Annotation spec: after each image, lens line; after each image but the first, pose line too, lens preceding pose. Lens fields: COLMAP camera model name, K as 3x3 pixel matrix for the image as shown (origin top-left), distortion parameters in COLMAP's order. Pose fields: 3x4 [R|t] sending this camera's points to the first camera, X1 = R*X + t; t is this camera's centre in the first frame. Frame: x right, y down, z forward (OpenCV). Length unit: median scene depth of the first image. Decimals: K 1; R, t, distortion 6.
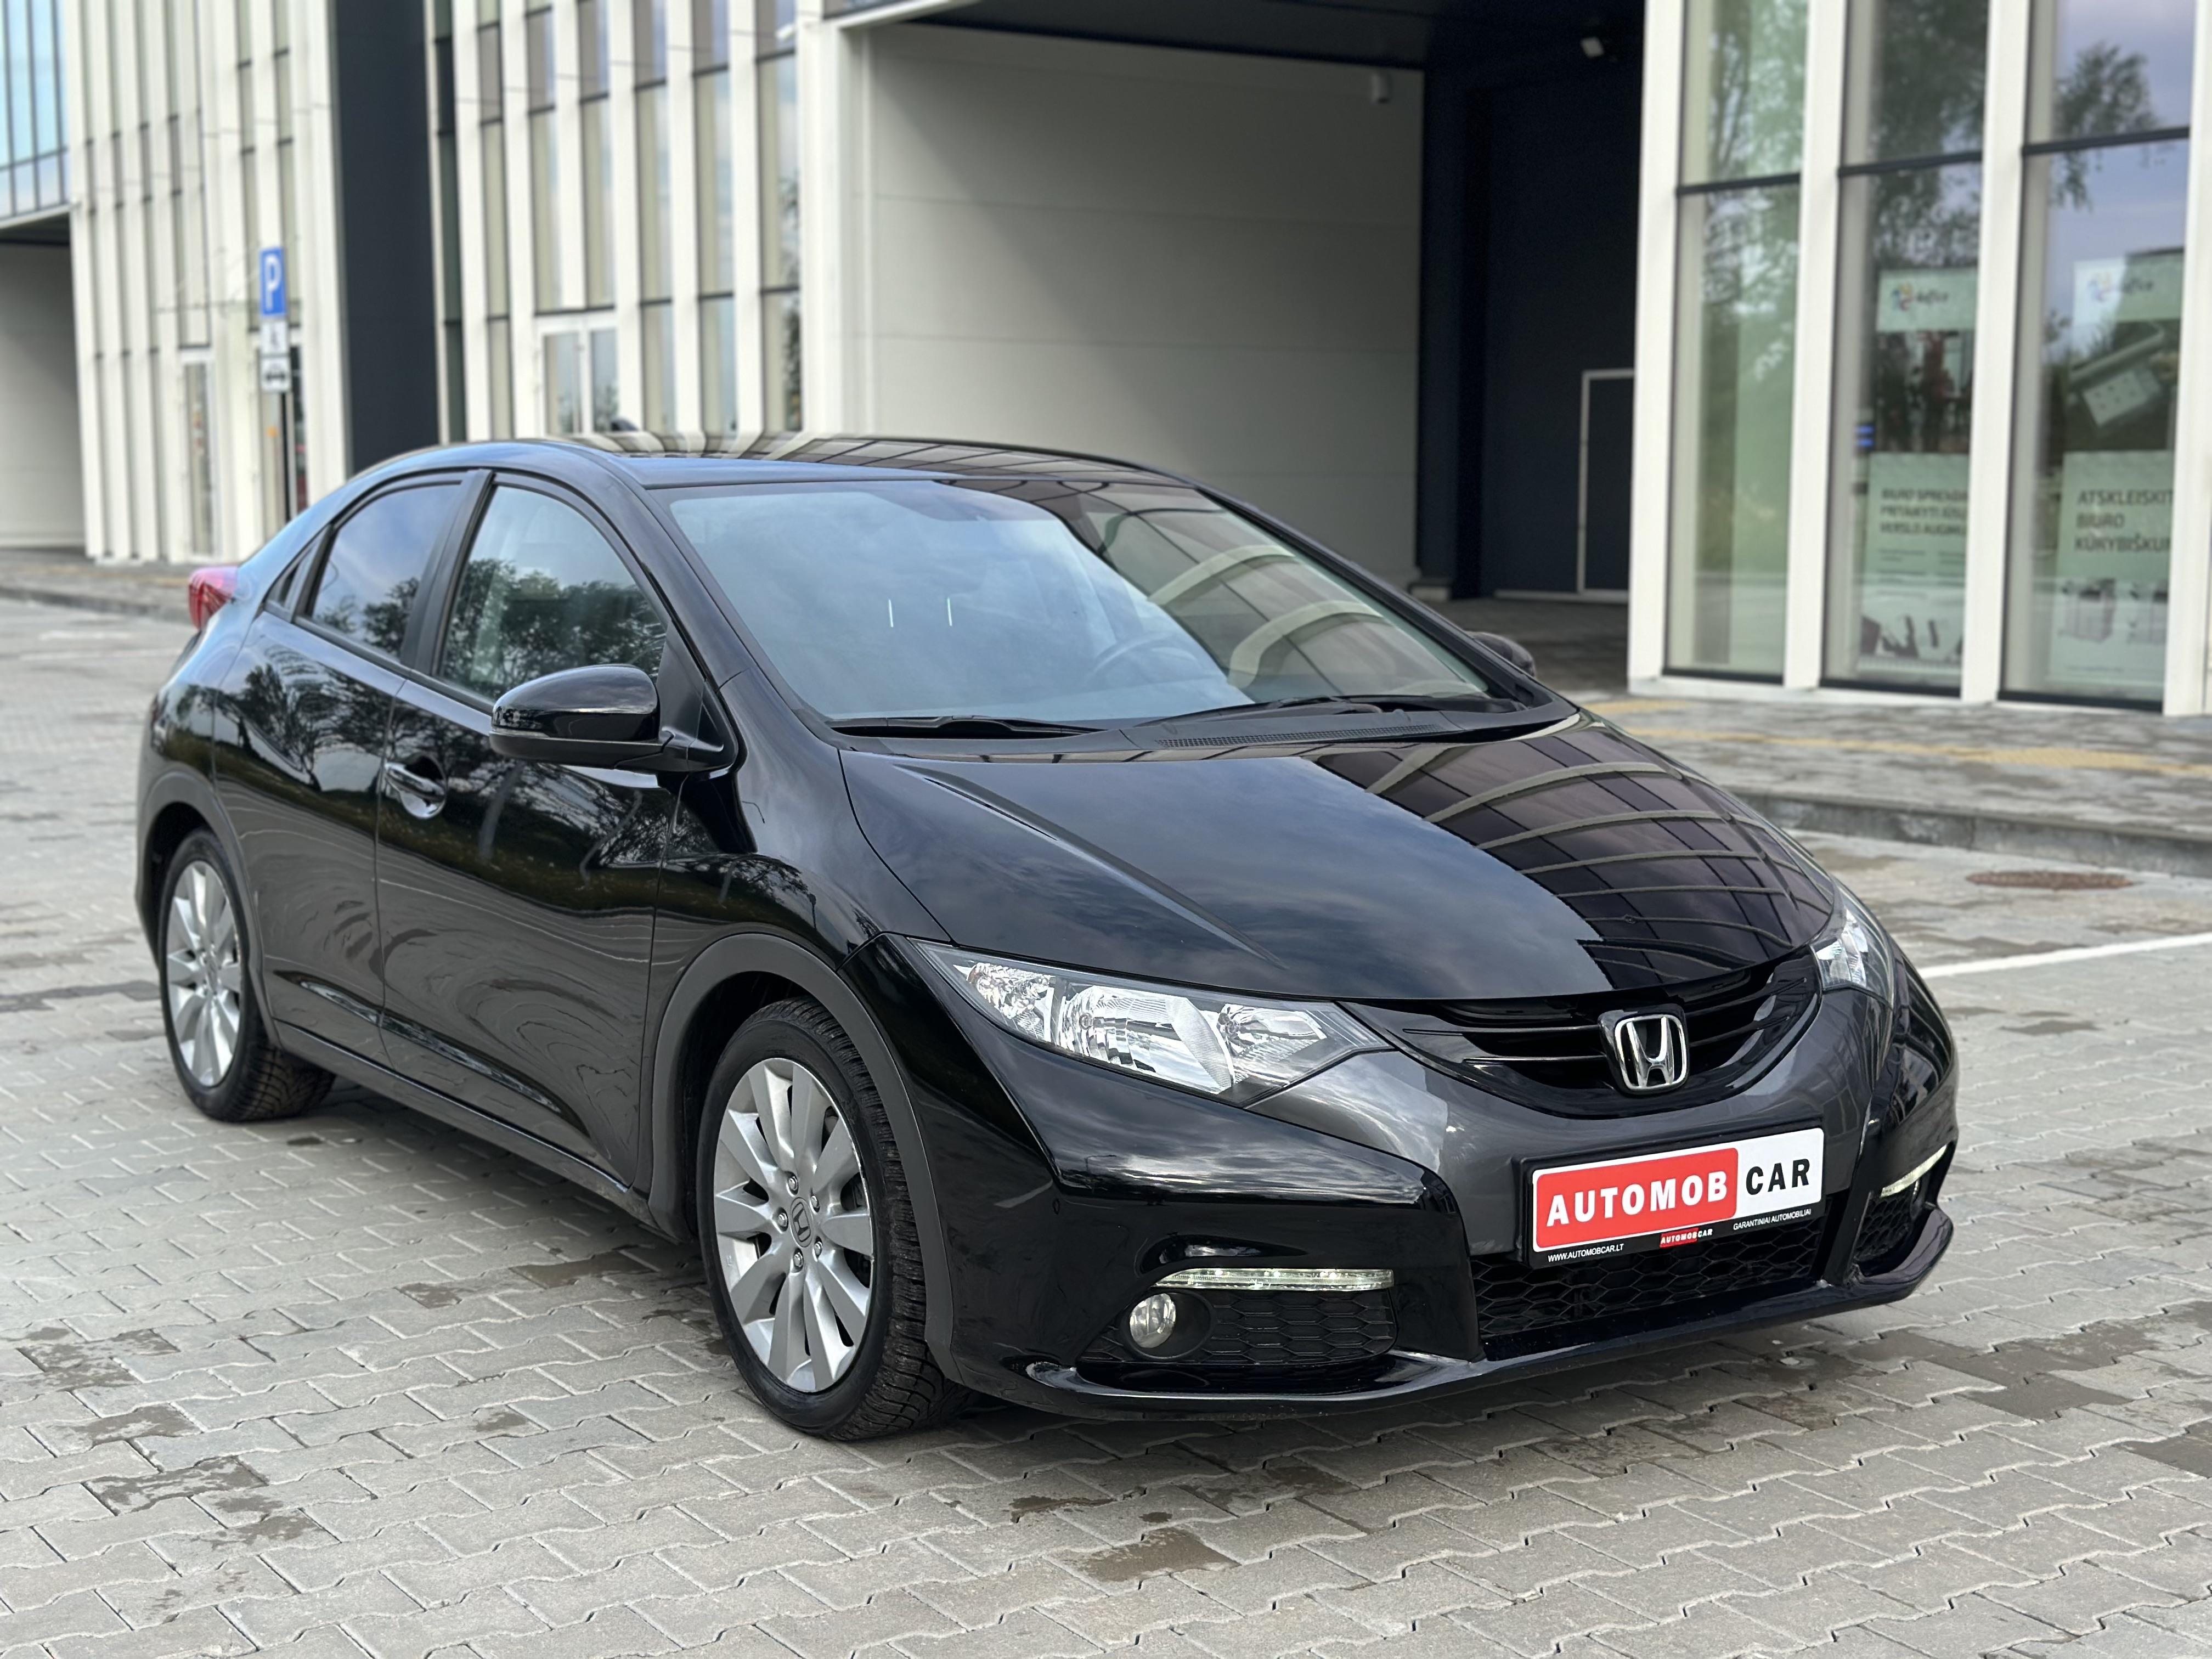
lens RADIAL K [[3099.1, 0, 1106.0], [0, 3099.1, 829.5], [0, 0, 1]] dist [0.146016, -0.172893]
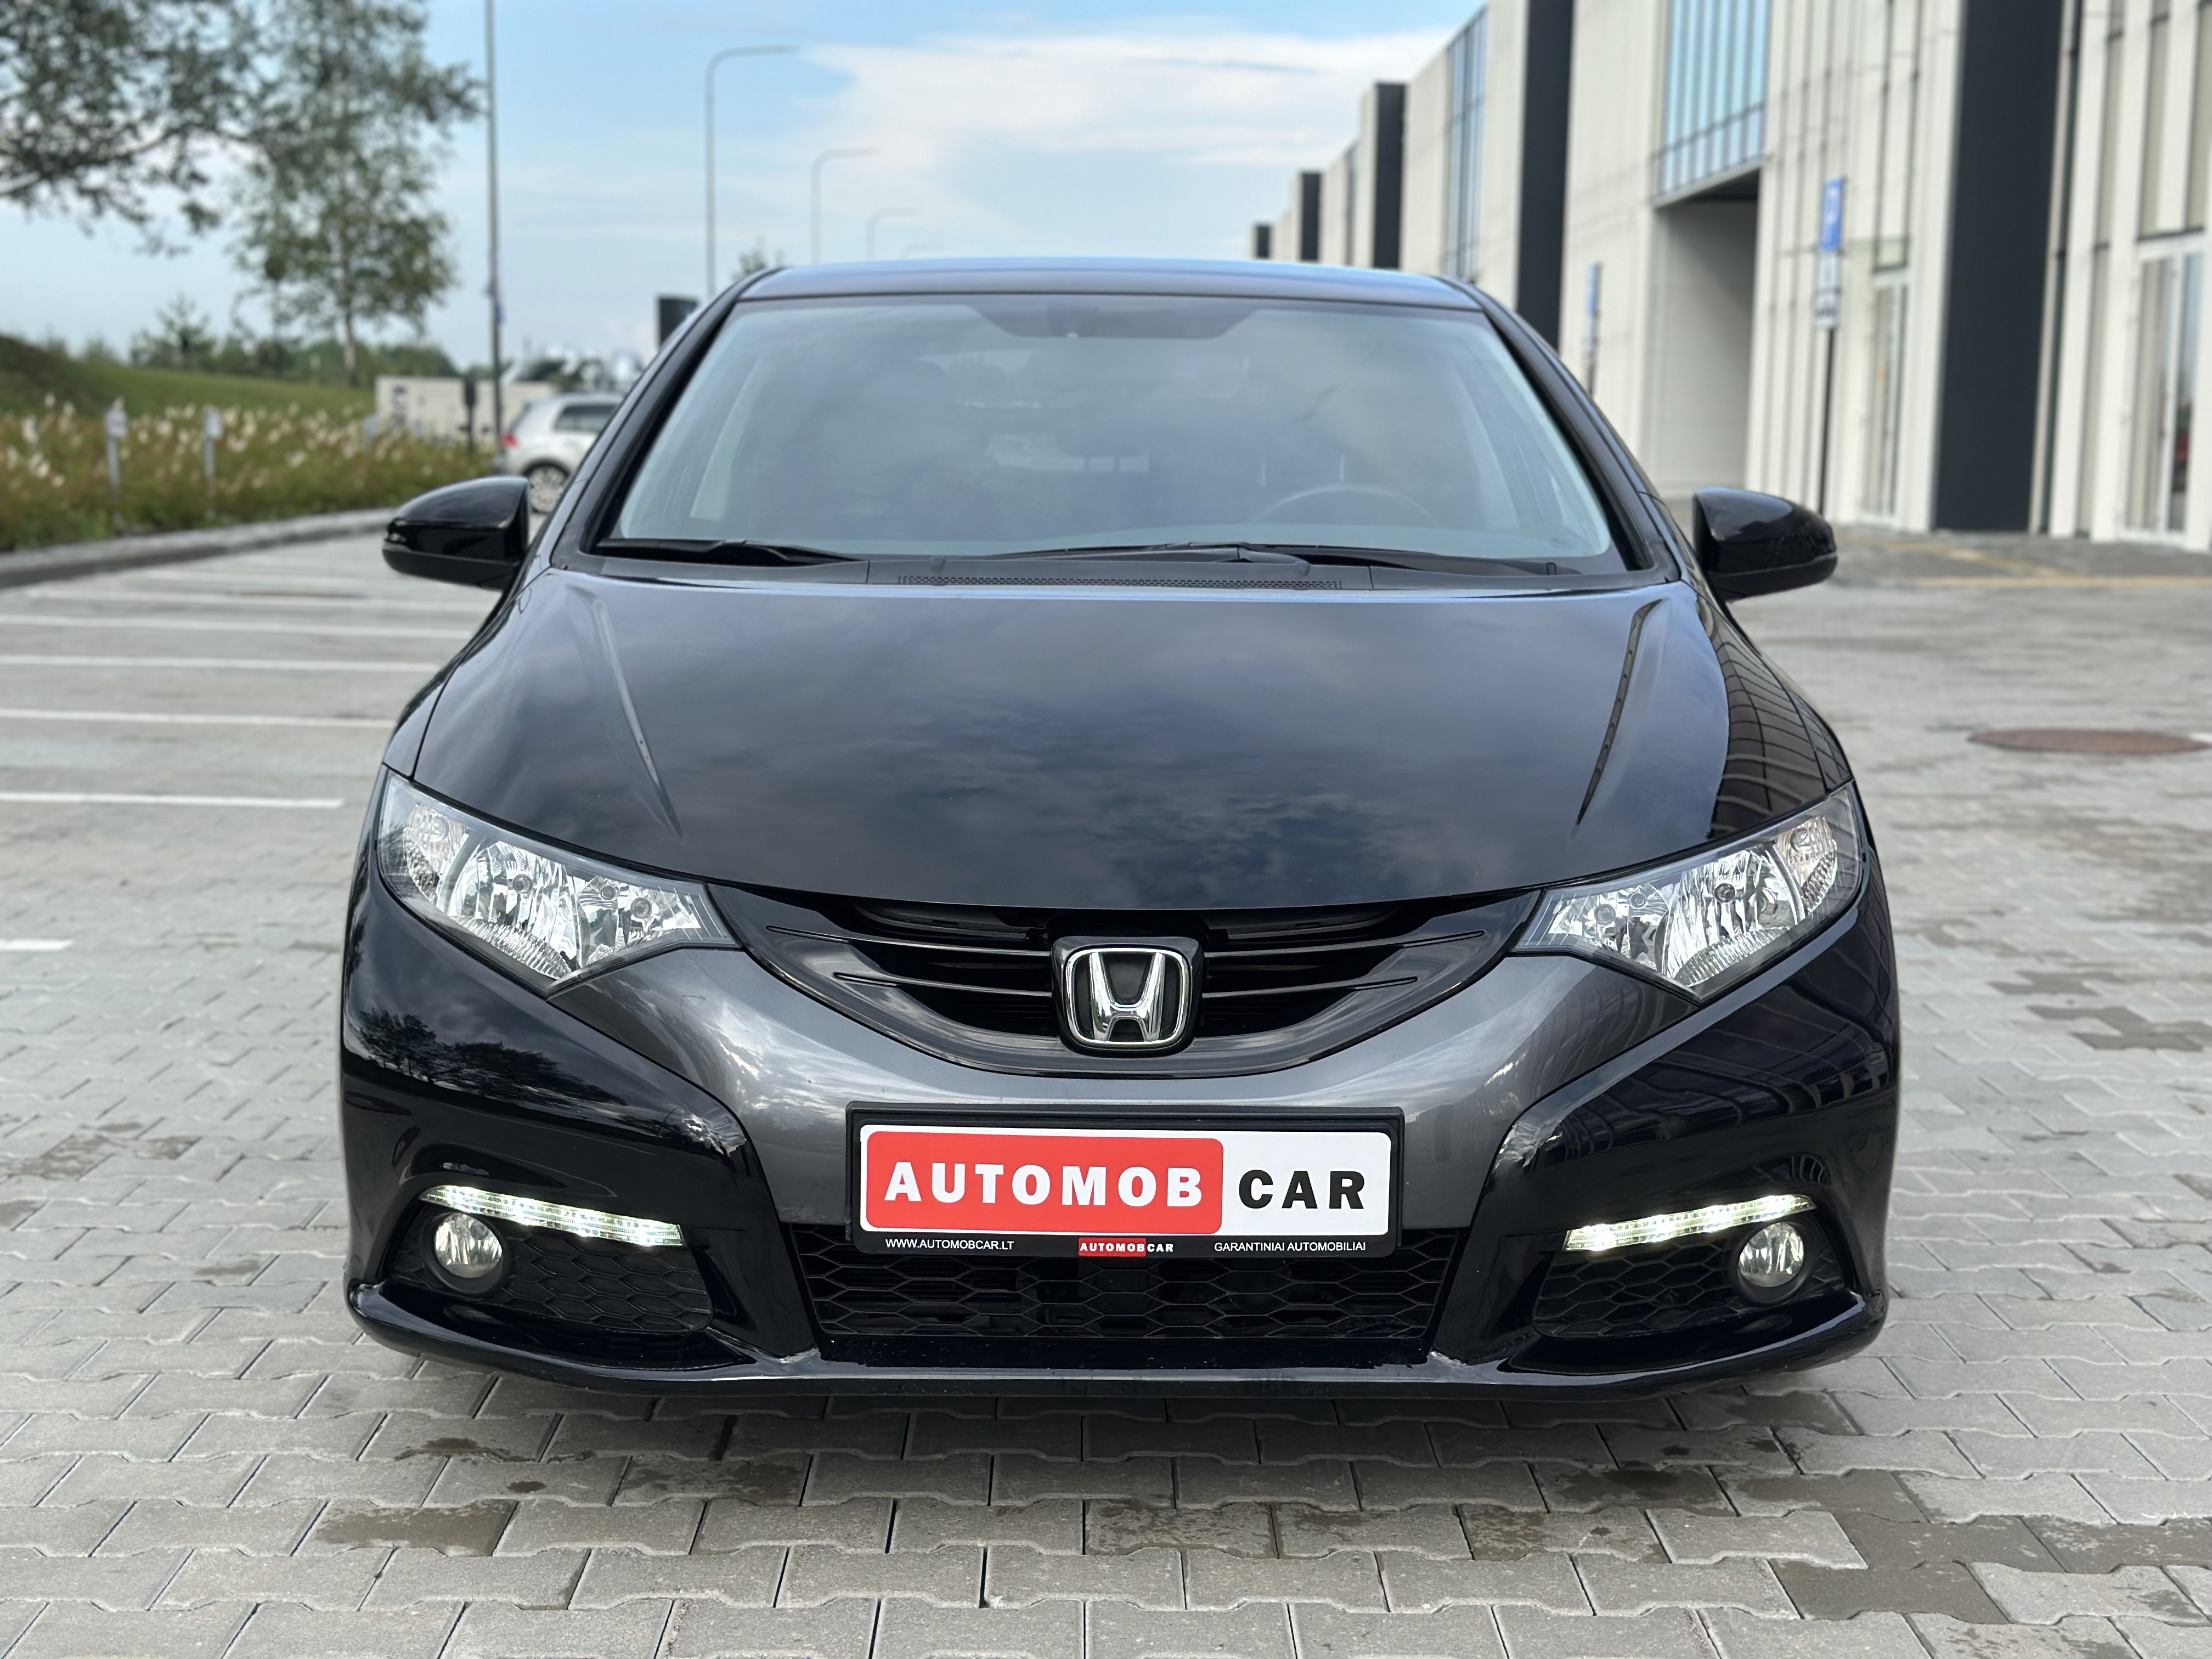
lens RADIAL K [[3099.1, 0, 1106.0], [0, 3099.1, 829.5], [0, 0, 1]] dist [0.146016, -0.172893]
pose [[0.840541, 0.080719, -0.535701, 0.559959], [-0.074526, 0.996665, 0.033241, 0.007279], [0.536597, 0.011983, 0.843753, 0.368444]]
